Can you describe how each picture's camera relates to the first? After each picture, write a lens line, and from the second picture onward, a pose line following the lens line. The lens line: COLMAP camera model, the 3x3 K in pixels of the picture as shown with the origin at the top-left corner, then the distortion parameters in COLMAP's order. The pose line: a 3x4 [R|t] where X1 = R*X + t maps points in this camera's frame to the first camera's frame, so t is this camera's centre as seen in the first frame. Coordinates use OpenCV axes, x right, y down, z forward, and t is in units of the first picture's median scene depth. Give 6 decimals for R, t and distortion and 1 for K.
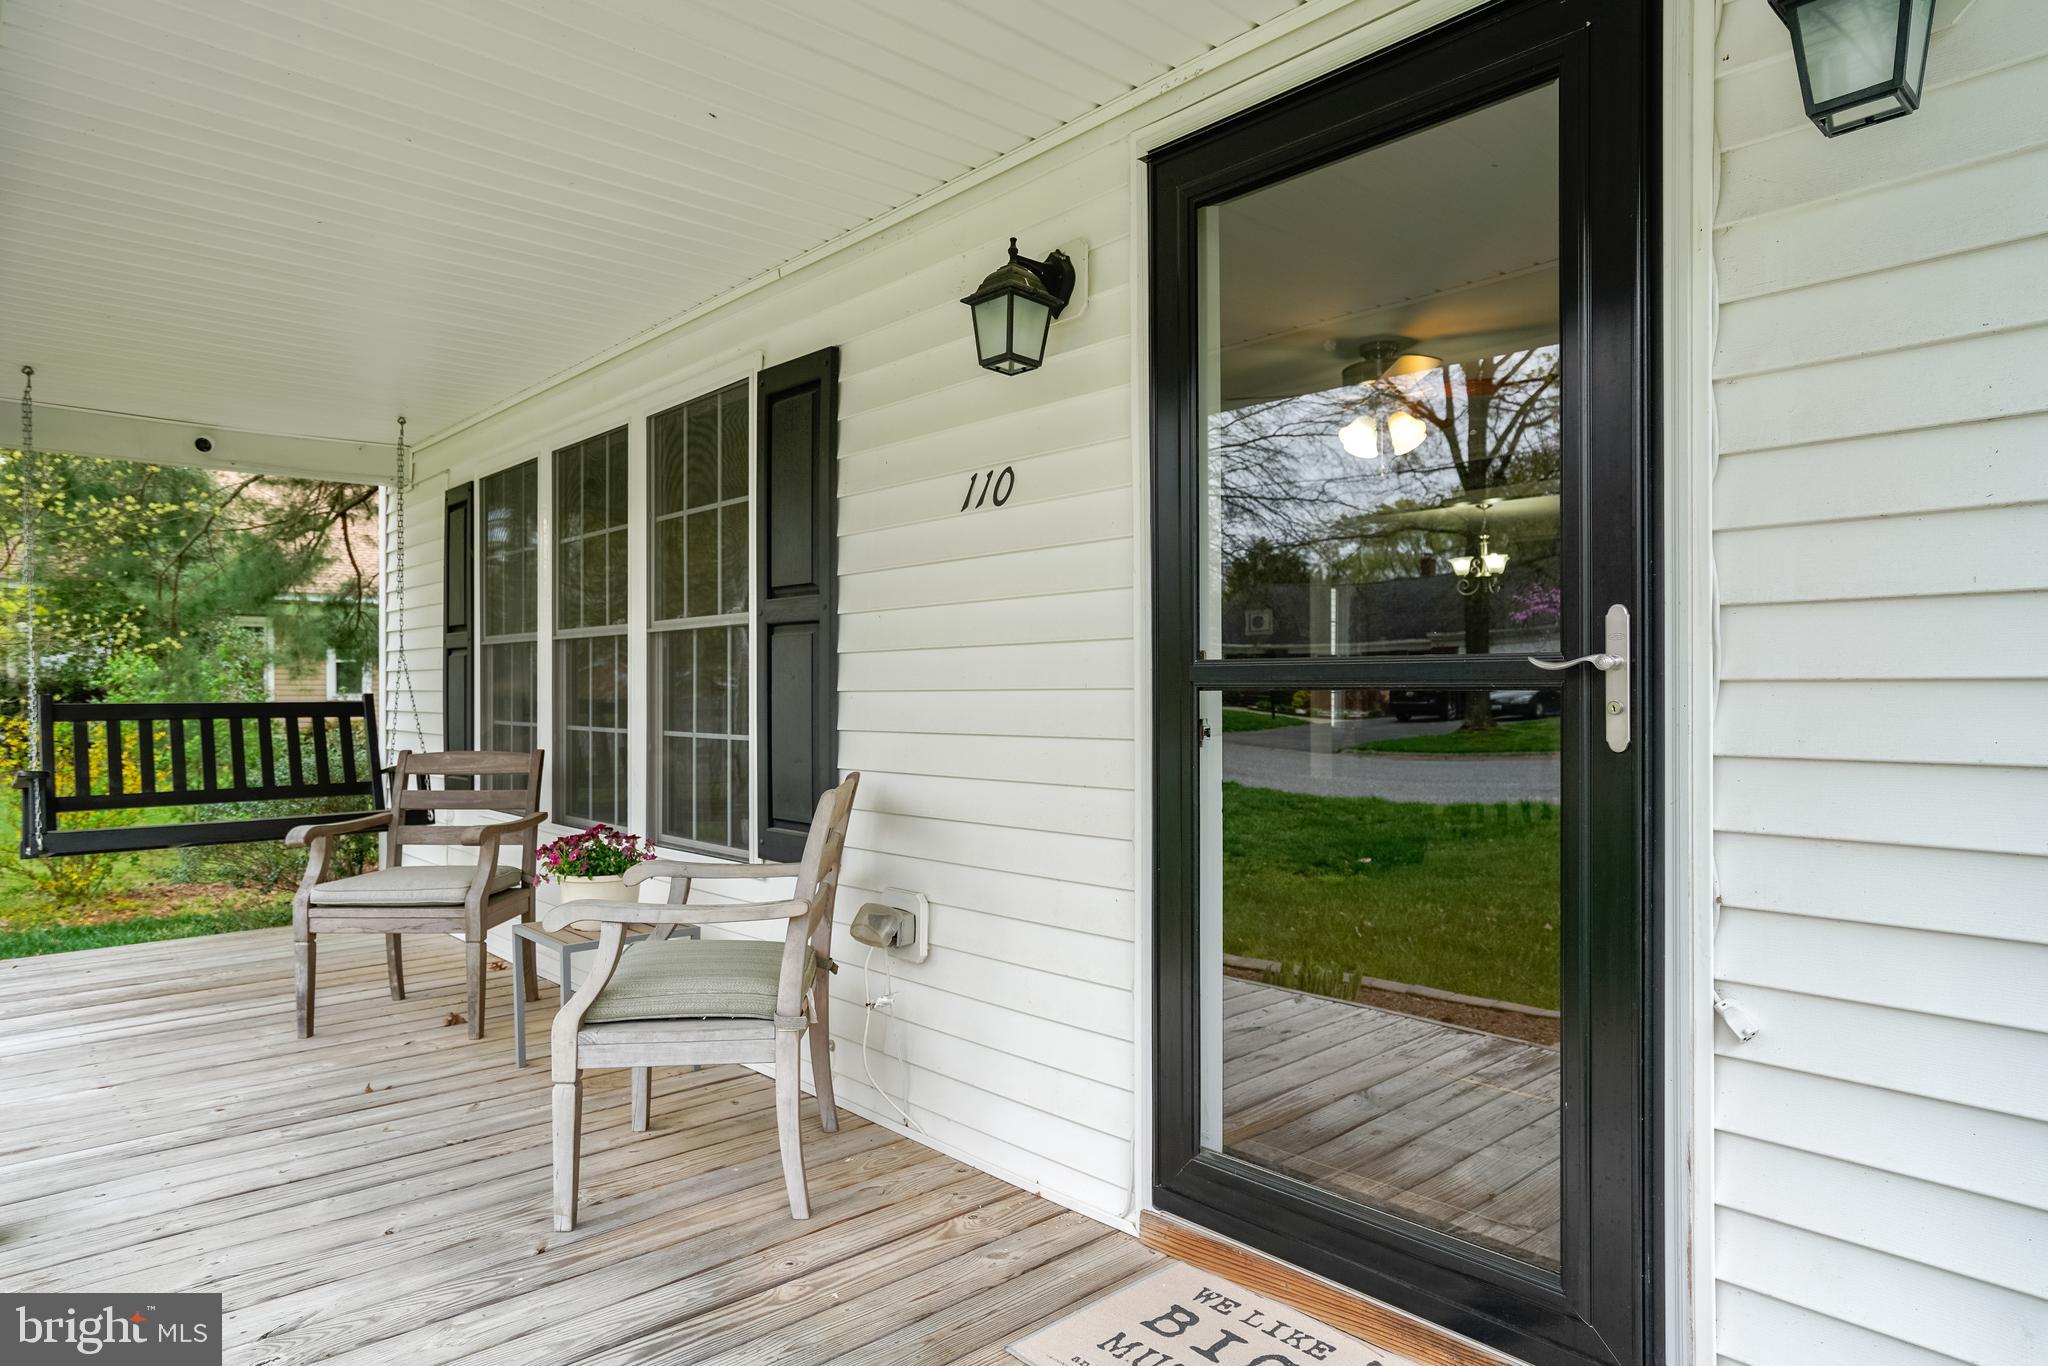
lens RADIAL K [[1232.5, 0, 1031.1], [0, 1232.5, 682.5], [0, 0, 1]] dist [-0.003479, 0.002564]
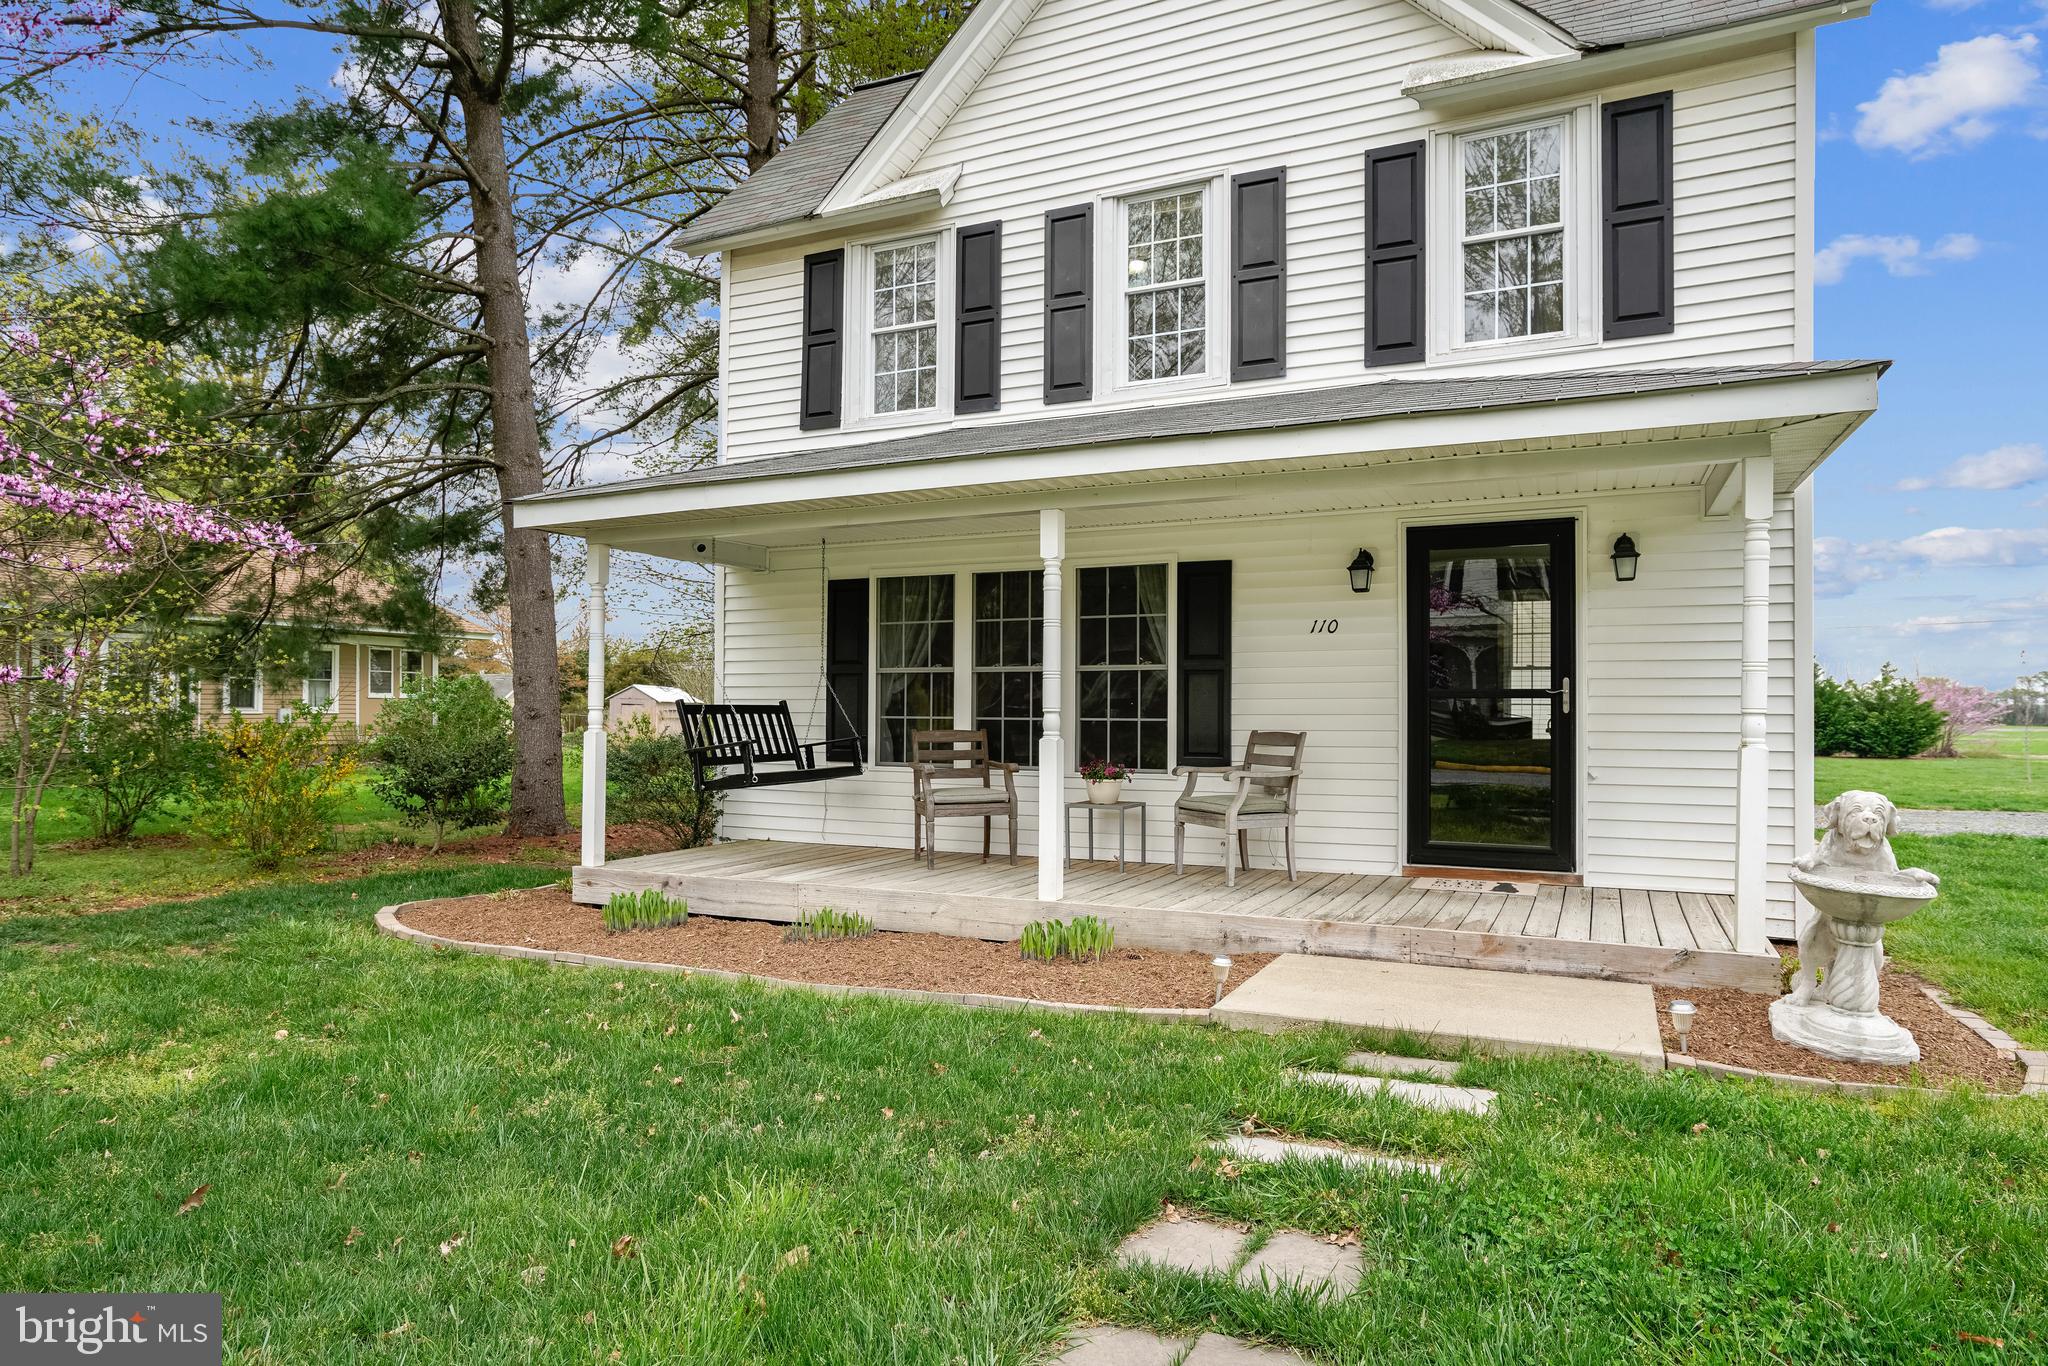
lens RADIAL K [[1232.5, 0, 1031.1], [0, 1232.5, 682.5], [0, 0, 1]] dist [-0.003479, 0.002564]
pose [[0.926994, 0.015321, 0.374763, -1.361258], [-0.008898, 0.999782, -0.018864, 0.022347], [-0.374971, 0.014152, 0.926929, -1.072276]]
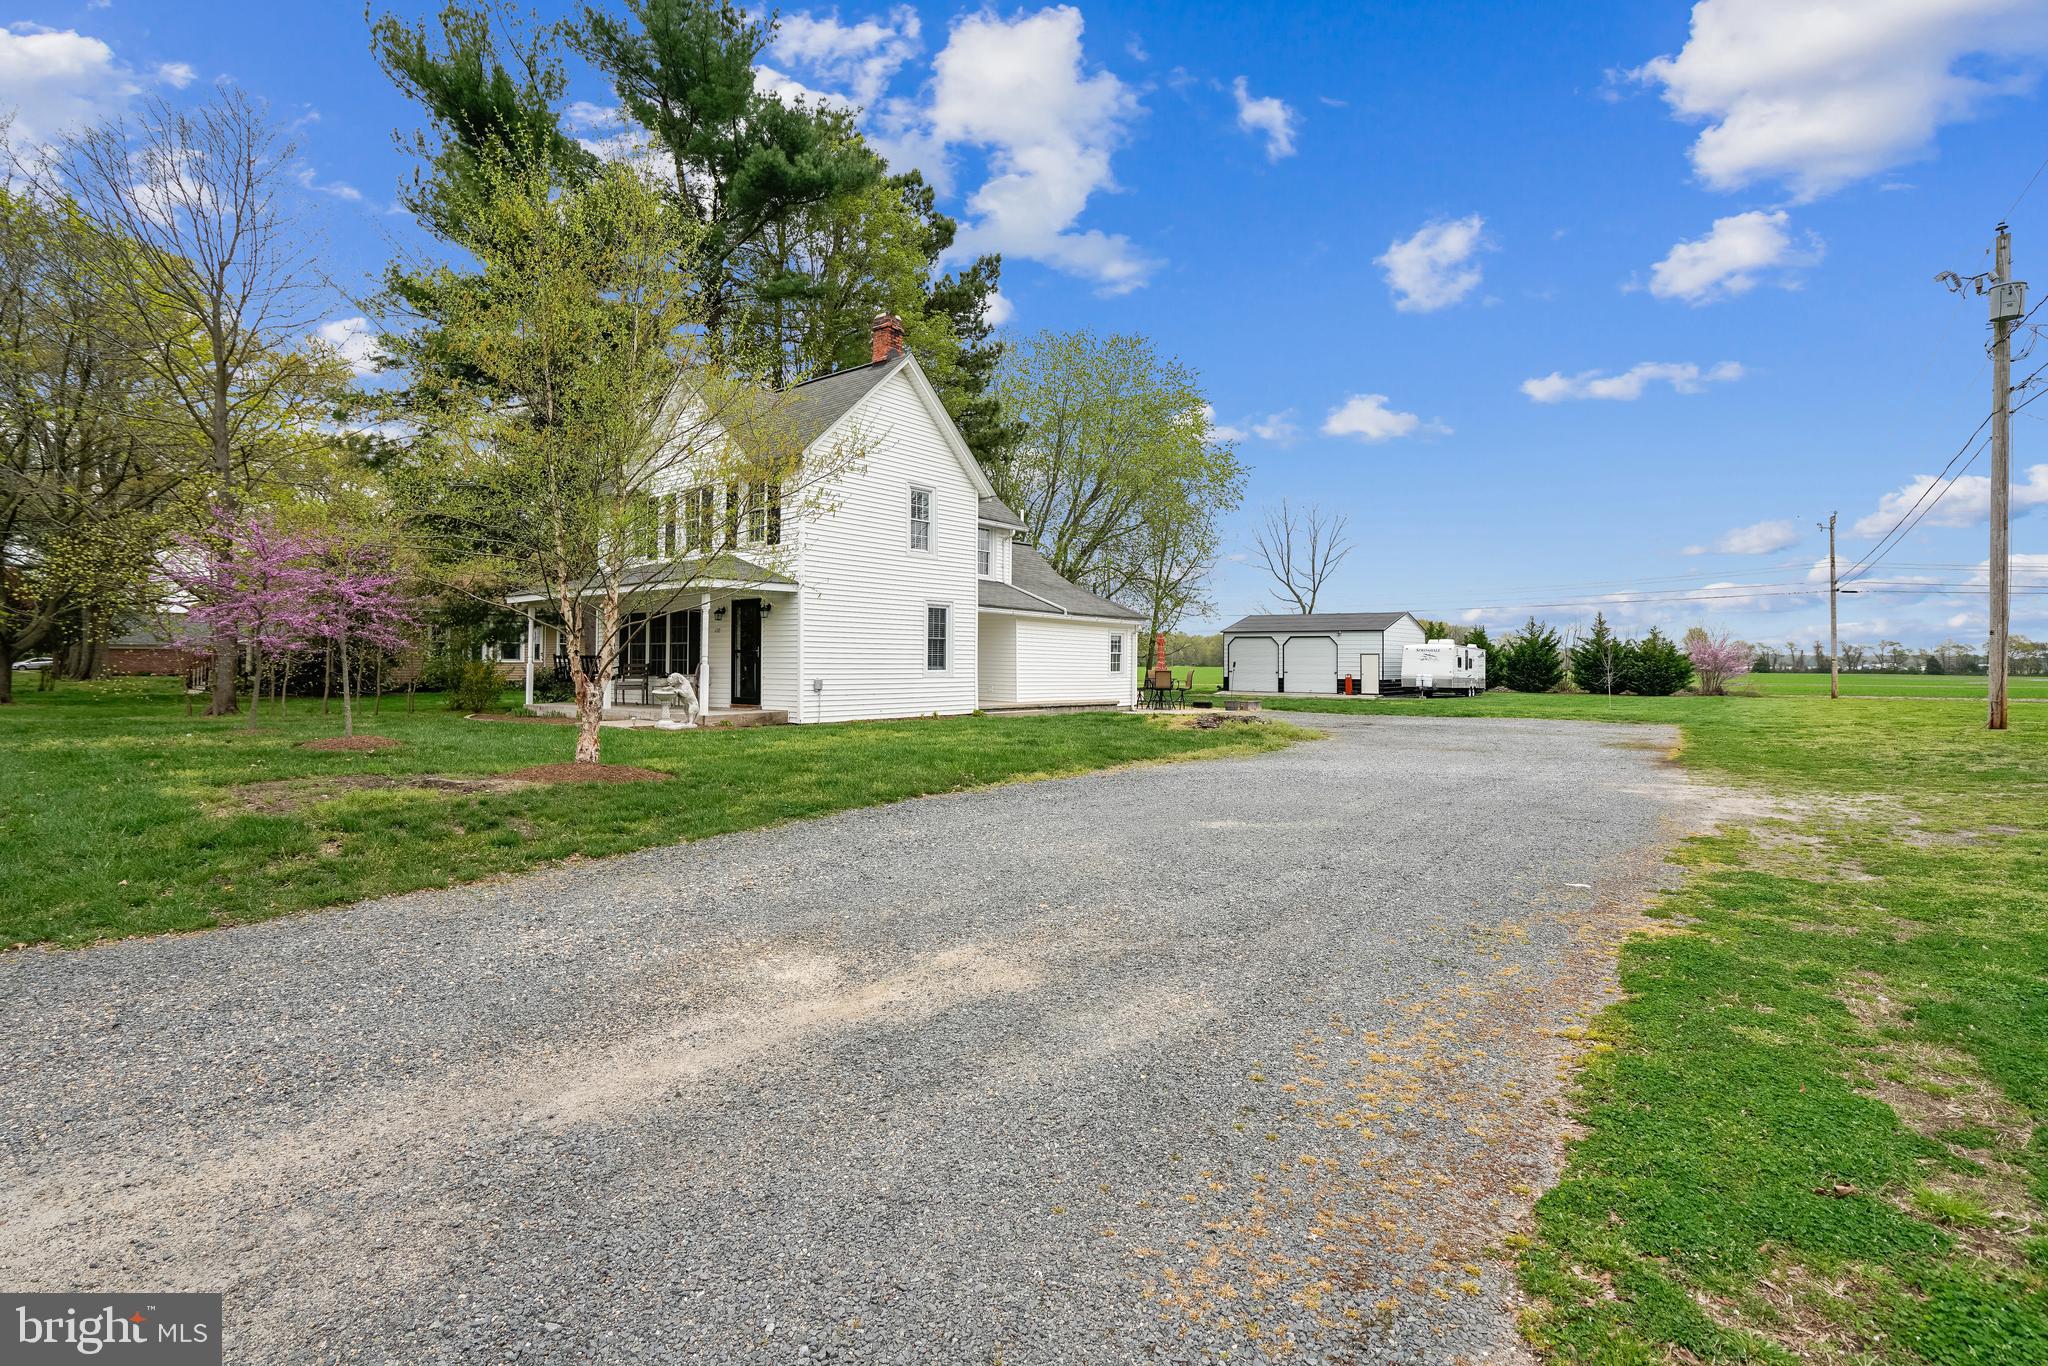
lens RADIAL K [[944.1, 0, 1032.4], [0, 944.1, 677.1], [0, 0, 1]] dist [-0.026491, 0.000369]
pose [[0.983567, 0.005313, 0.180467, 0.795629], [-0.009495, 0.999706, 0.022318, 0.005528], [-0.180295, -0.023664, 0.983328, -4.963420]]
